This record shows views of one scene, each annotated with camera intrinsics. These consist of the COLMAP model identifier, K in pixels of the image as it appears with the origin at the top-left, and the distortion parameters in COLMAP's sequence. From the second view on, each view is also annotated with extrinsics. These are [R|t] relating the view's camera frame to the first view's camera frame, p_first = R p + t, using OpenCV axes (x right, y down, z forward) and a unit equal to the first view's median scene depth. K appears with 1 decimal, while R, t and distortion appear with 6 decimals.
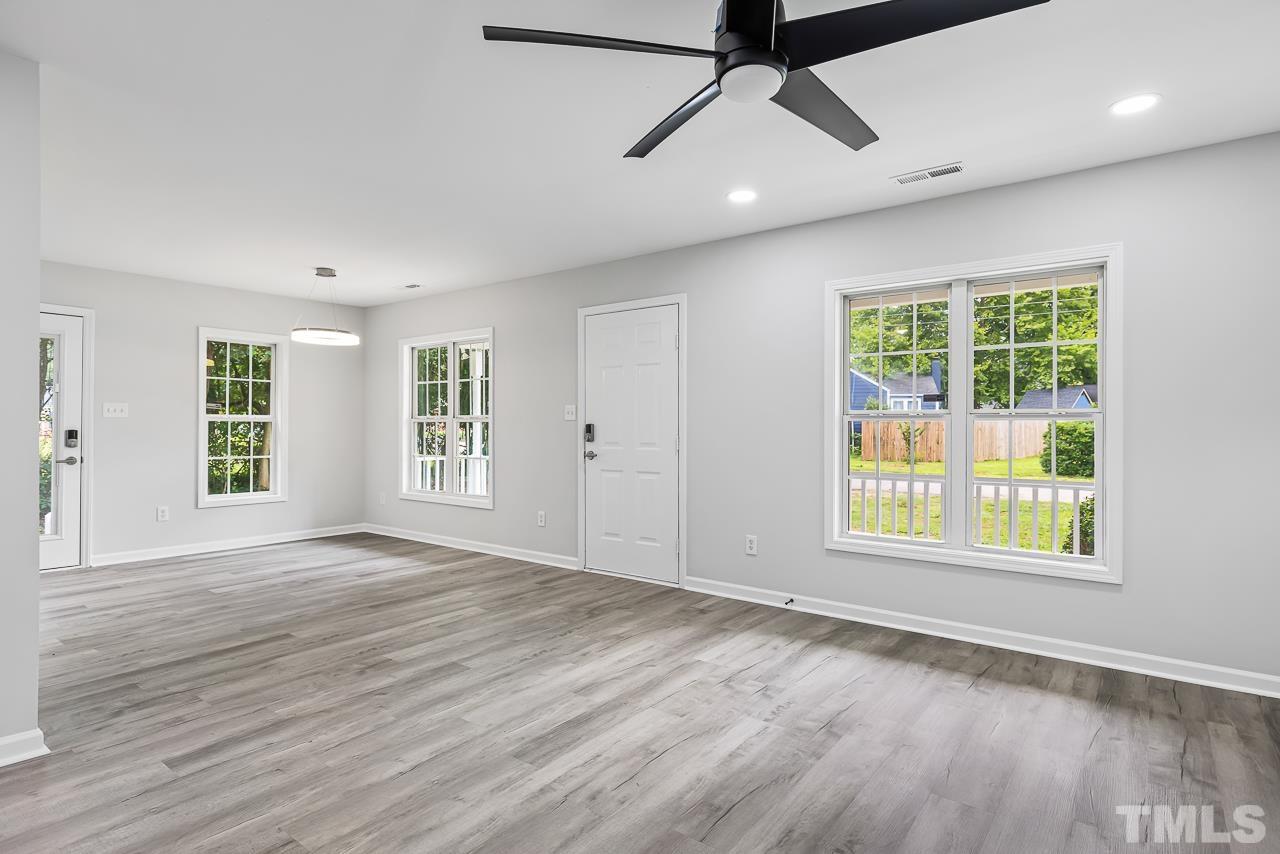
lens RADIAL K [[664.6, 0, 642.4], [0, 664.6, 424.2], [0, 0, 1]] dist [0.007175, 0.000197]
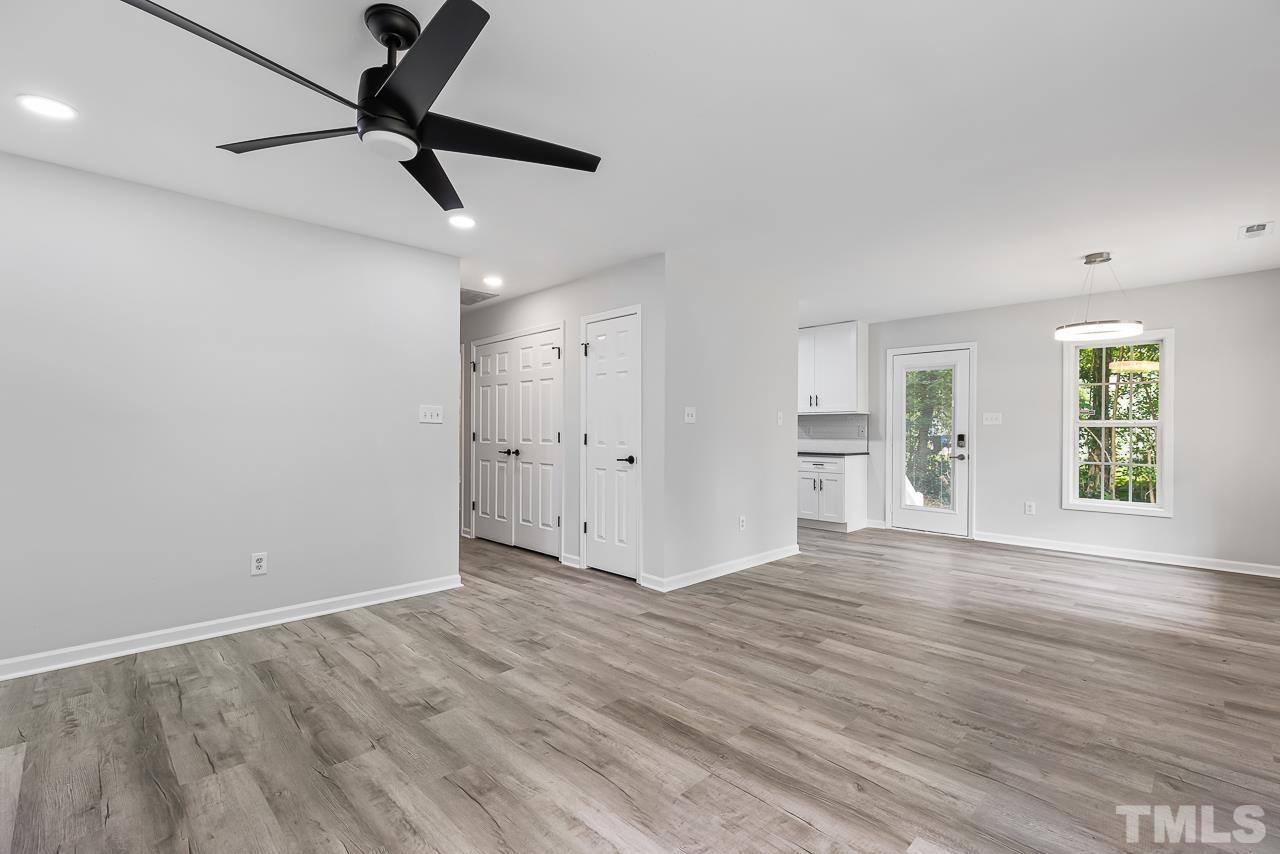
lens RADIAL K [[564.6, 0, 640.0], [0, 564.6, 427.0], [0, 0, 1]] dist [0.001495, 0.000515]
pose [[-0.126122, -0.008643, -0.991977, 0.522446], [-0.000082, 0.999962, -0.008702, 0.005667], [0.992015, -0.001016, -0.126118, 0.735136]]
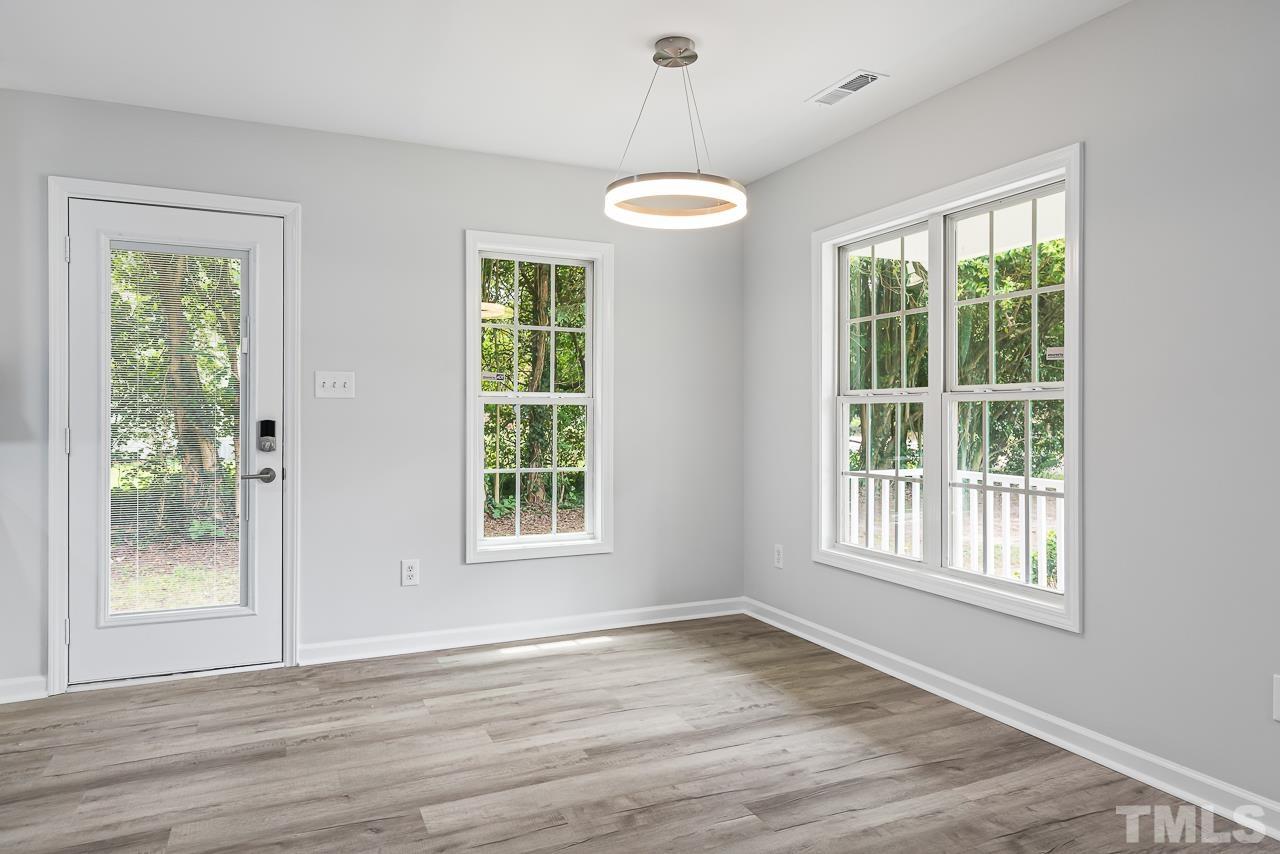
lens RADIAL K [[816.3, 0, 663.8], [0, 816.3, 421.3], [0, 0, 1]] dist [0.000462, -0.000949]
pose [[0.895095, 0.002519, -0.445867, -0.370921], [0.003286, 0.999920, 0.012247, 0.003372], [0.445862, -0.012428, 0.895015, 0.787315]]
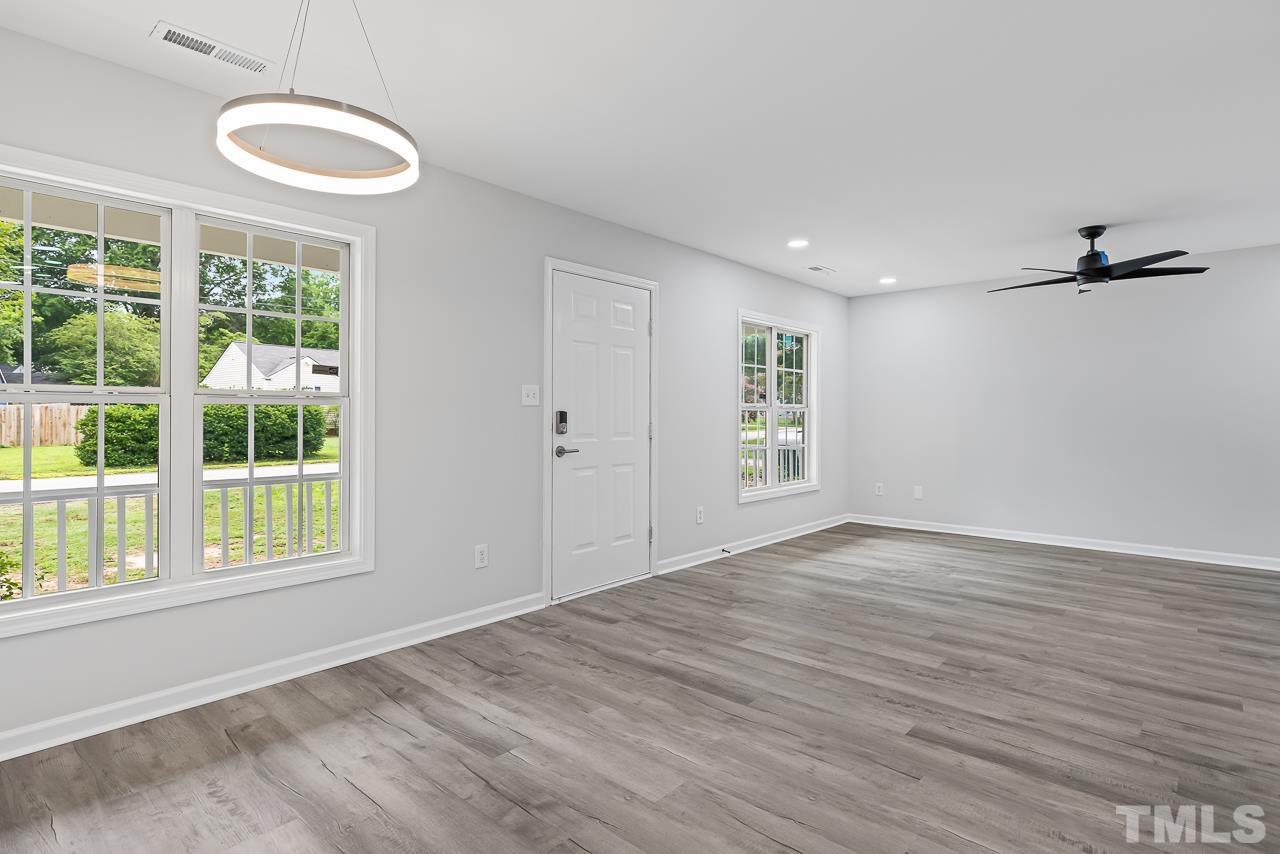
lens RADIAL K [[664.6, 0, 642.4], [0, 664.6, 424.2], [0, 0, 1]] dist [0.007175, 0.000197]
pose [[0.054970, -0.014401, 0.998384, -1.191438], [-0.006805, 0.999867, 0.014797, 0.004872], [-0.998465, -0.007607, 0.054865, 1.226978]]
